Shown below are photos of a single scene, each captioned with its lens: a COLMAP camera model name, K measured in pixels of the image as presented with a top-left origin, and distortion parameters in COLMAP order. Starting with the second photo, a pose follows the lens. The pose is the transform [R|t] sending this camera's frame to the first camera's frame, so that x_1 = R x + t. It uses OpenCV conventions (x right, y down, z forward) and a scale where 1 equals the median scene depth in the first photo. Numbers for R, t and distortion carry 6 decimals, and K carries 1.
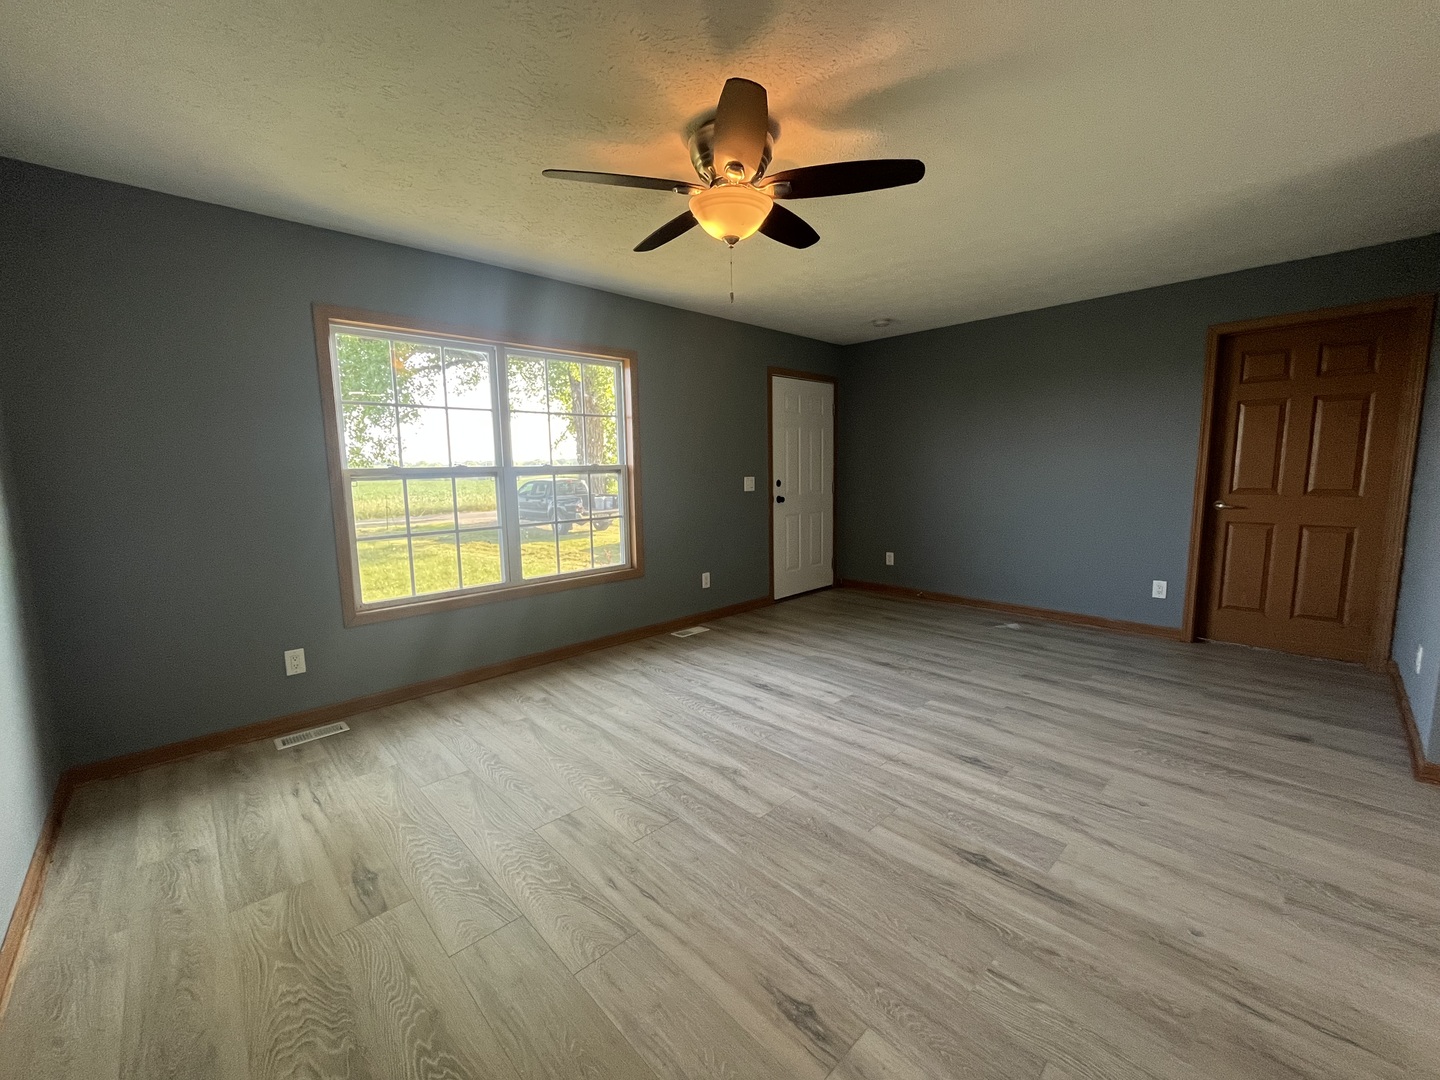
lens RADIAL K [[579.0, 0, 707.0], [0, 579.0, 540.0], [0, 0, 1]] dist [-0.001663, -0.000075]
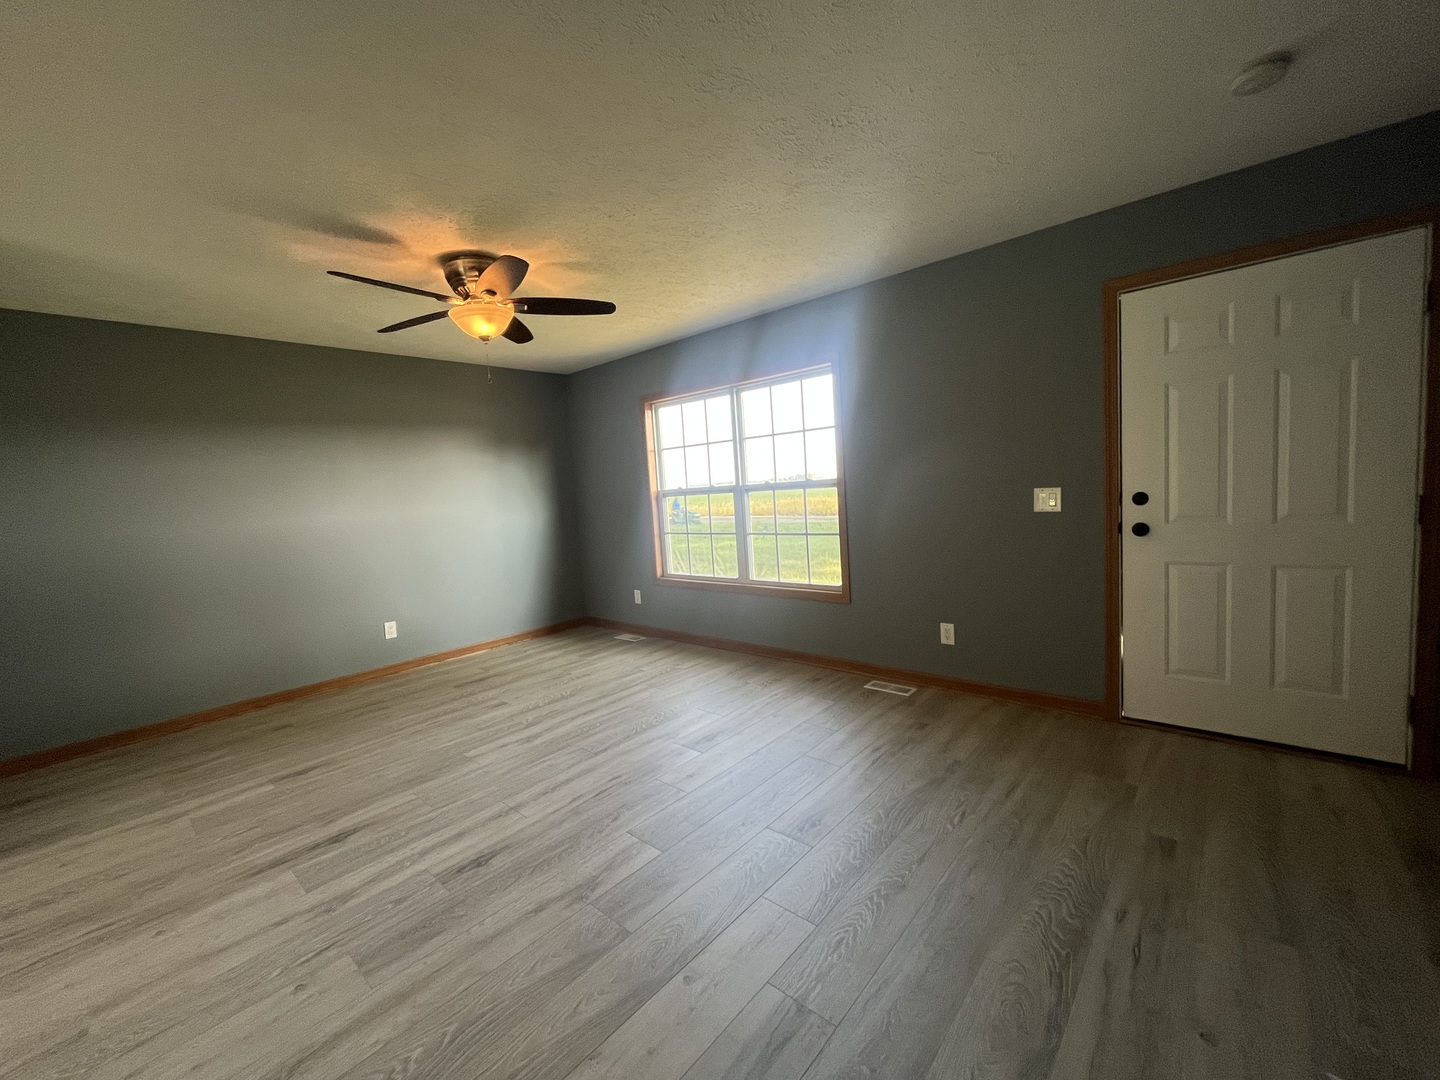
lens RADIAL K [[575.9, 0, 720.0], [0, 575.9, 540.0], [0, 0, 1]] dist [-0.000452, 0.000104]
pose [[0.101103, 0.103812, -0.989445, 1.145017], [-0.061369, 0.993298, 0.097945, -0.168823], [0.992981, 0.050818, 0.106796, 1.105832]]
